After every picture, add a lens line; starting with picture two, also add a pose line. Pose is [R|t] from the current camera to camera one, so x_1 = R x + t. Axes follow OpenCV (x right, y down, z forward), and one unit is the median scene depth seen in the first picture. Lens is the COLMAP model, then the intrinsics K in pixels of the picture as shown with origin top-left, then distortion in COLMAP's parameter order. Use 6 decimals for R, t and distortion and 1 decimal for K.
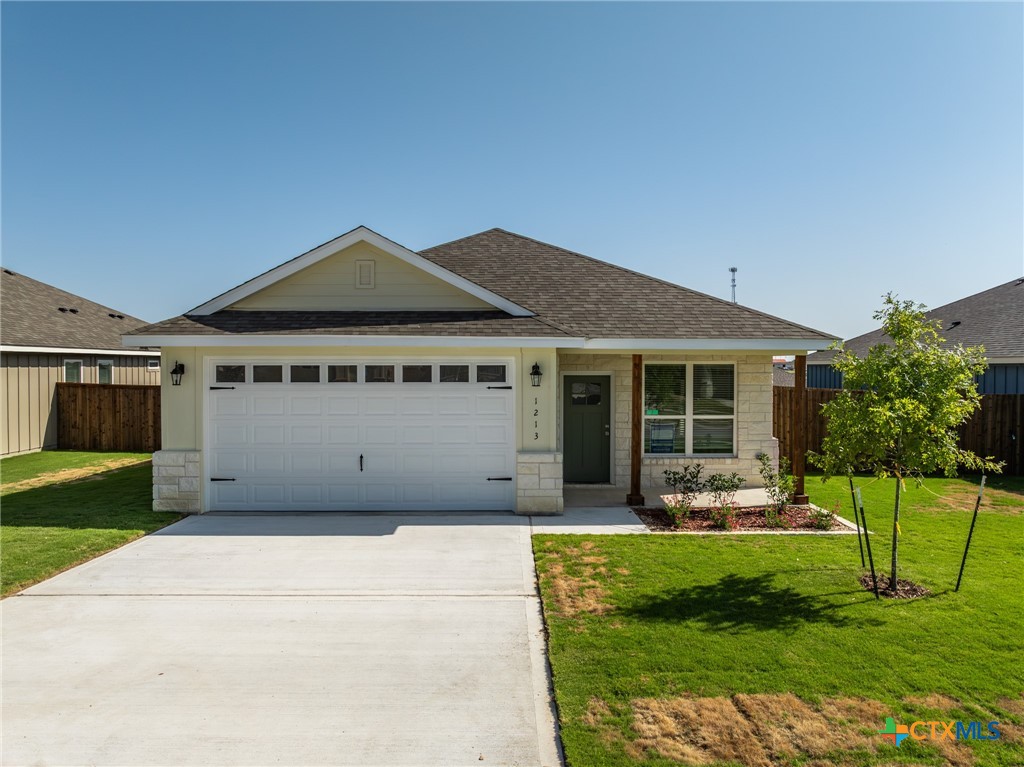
lens RADIAL K [[718.3, 0, 512.0], [0, 718.3, 383.5], [0, 0, 1]] dist [-0.031201, 0.004030]
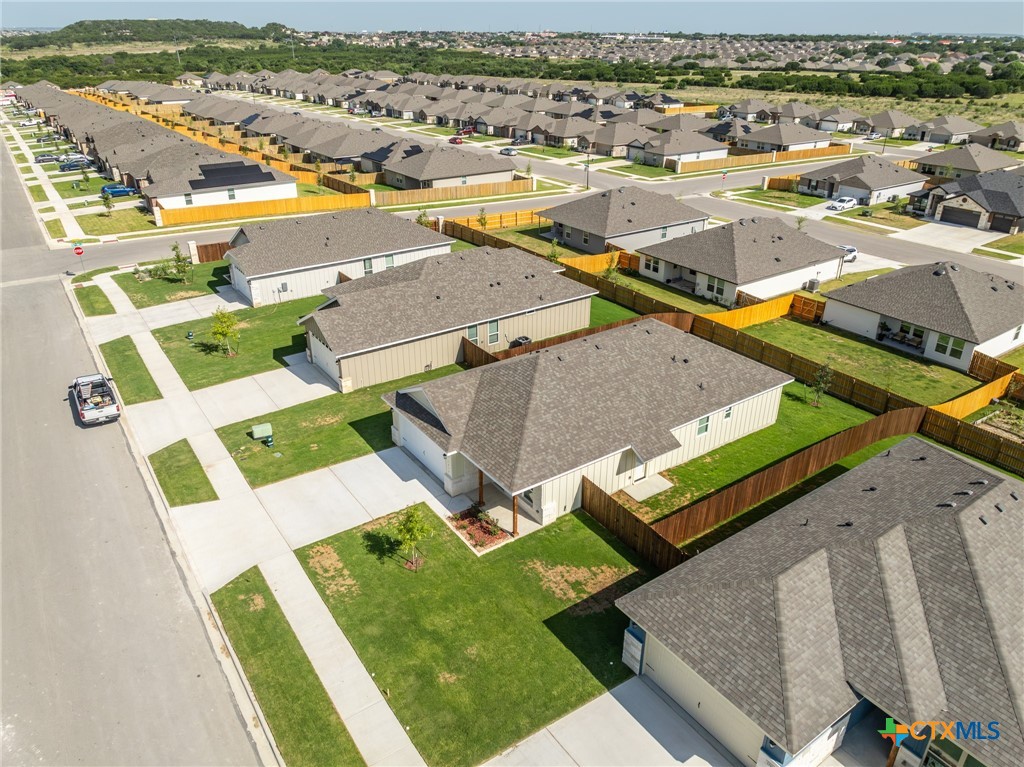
lens RADIAL K [[720.2, 0, 512.2], [0, 720.2, 381.0], [0, 0, 1]] dist [-0.033264, 0.021353]
pose [[0.554176, 0.364135, -0.748528, 2.307223], [-0.018040, 0.904284, 0.426550, -1.567236], [0.832204, -0.222880, 0.507702, -0.233860]]
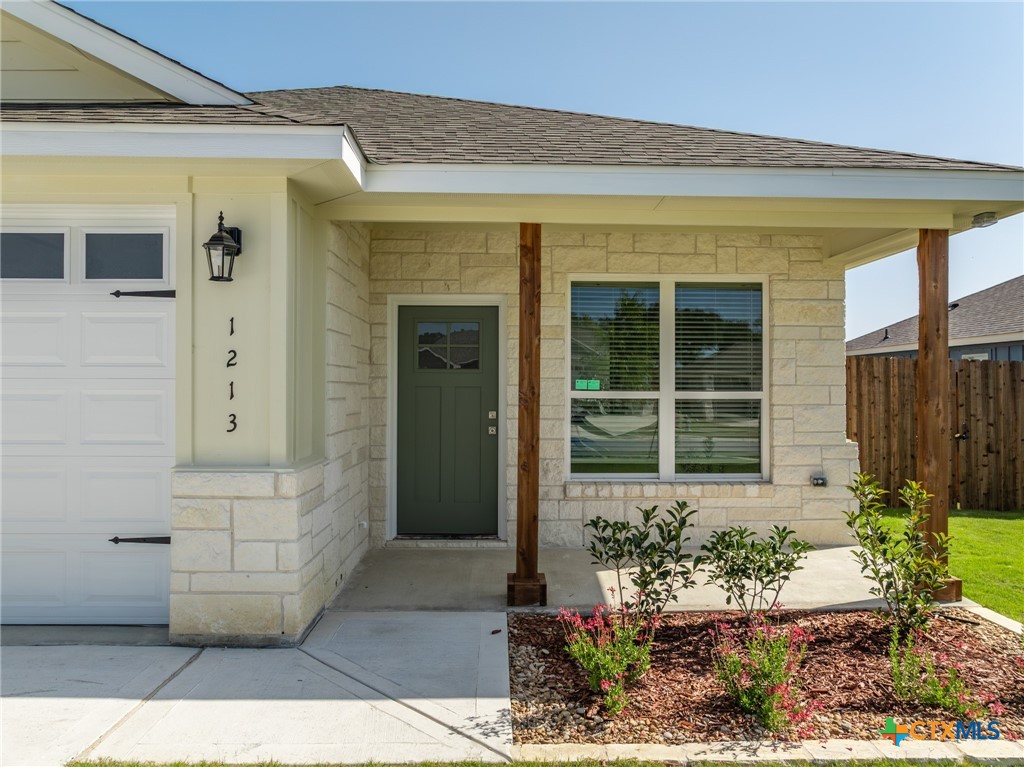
lens RADIAL K [[720.2, 0, 512.2], [0, 720.2, 381.0], [0, 0, 1]] dist [-0.033264, 0.021353]
pose [[0.999996, 0.001996, 0.002003, 0.173748], [-0.001929, 0.999456, -0.032916, 0.063527], [-0.002067, 0.032912, 0.999456, 0.635475]]
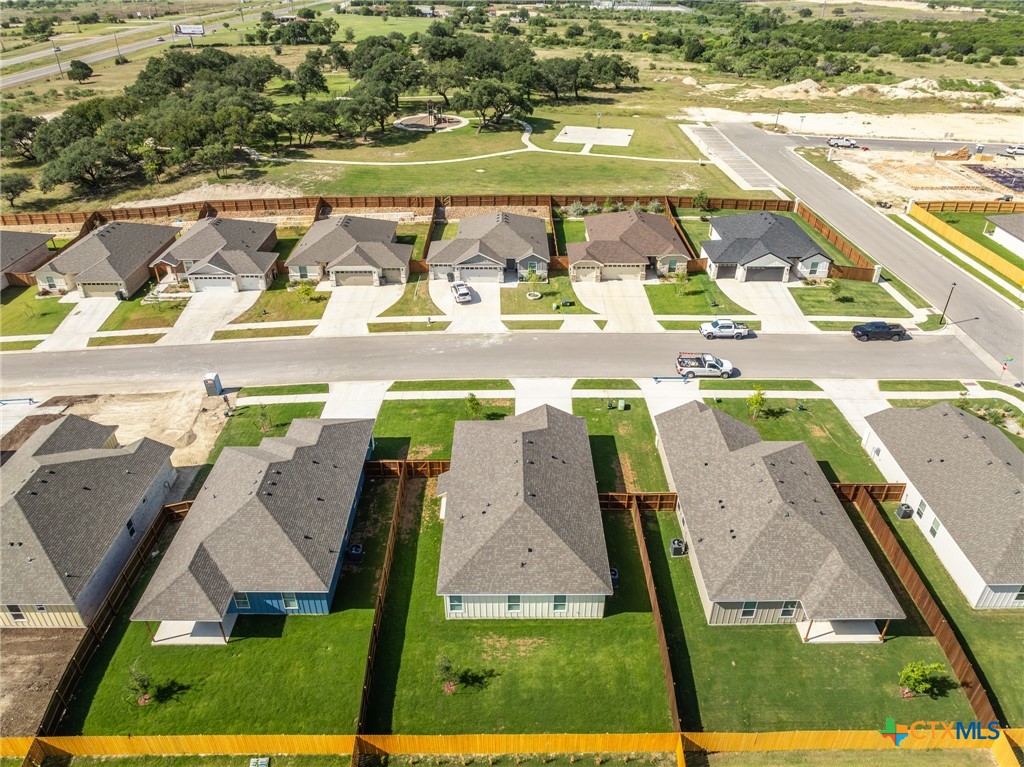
lens RADIAL K [[720.2, 0, 512.2], [0, 720.2, 381.0], [0, 0, 1]] dist [-0.033264, 0.021353]
pose [[-0.999729, -0.014657, 0.018077, -0.051735], [-0.002553, 0.841128, 0.540830, -3.286101], [-0.023132, 0.540638, -0.840938, 5.458572]]
